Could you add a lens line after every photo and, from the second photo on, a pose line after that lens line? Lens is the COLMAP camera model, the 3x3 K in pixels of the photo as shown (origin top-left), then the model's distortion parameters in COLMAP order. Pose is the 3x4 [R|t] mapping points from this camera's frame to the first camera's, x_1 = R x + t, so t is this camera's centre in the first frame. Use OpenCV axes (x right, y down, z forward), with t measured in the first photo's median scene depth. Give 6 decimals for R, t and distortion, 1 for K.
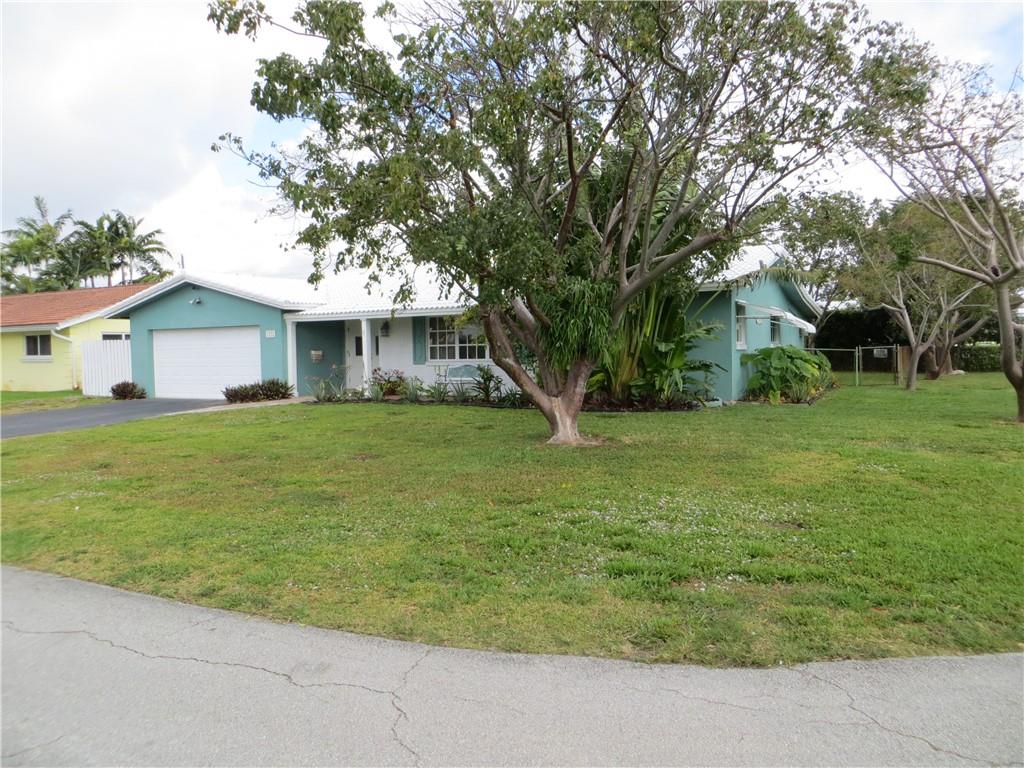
lens RADIAL K [[767.1, 0, 506.0], [0, 767.1, 384.4], [0, 0, 1]] dist [-0.018225, 0.002573]
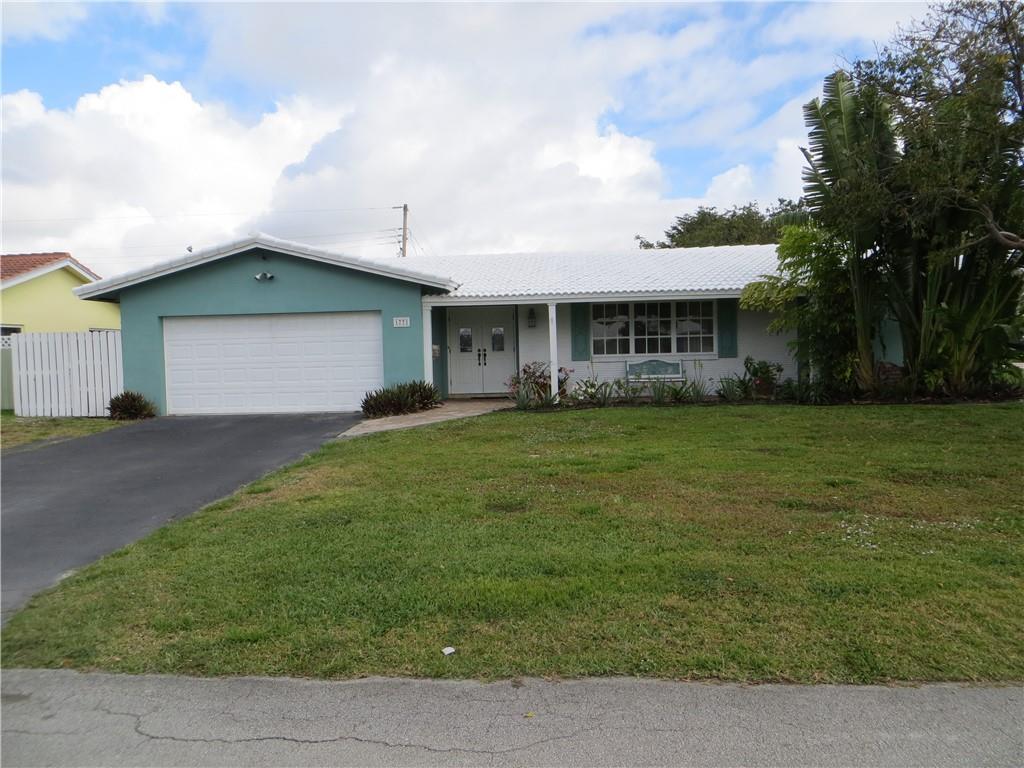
lens RADIAL K [[767.1, 0, 506.0], [0, 767.1, 384.4], [0, 0, 1]] dist [-0.018225, 0.002573]
pose [[0.912569, -0.023981, 0.408220, -0.527204], [0.027032, 0.999633, -0.001707, -0.001829], [-0.408029, 0.012593, 0.912882, 0.288184]]
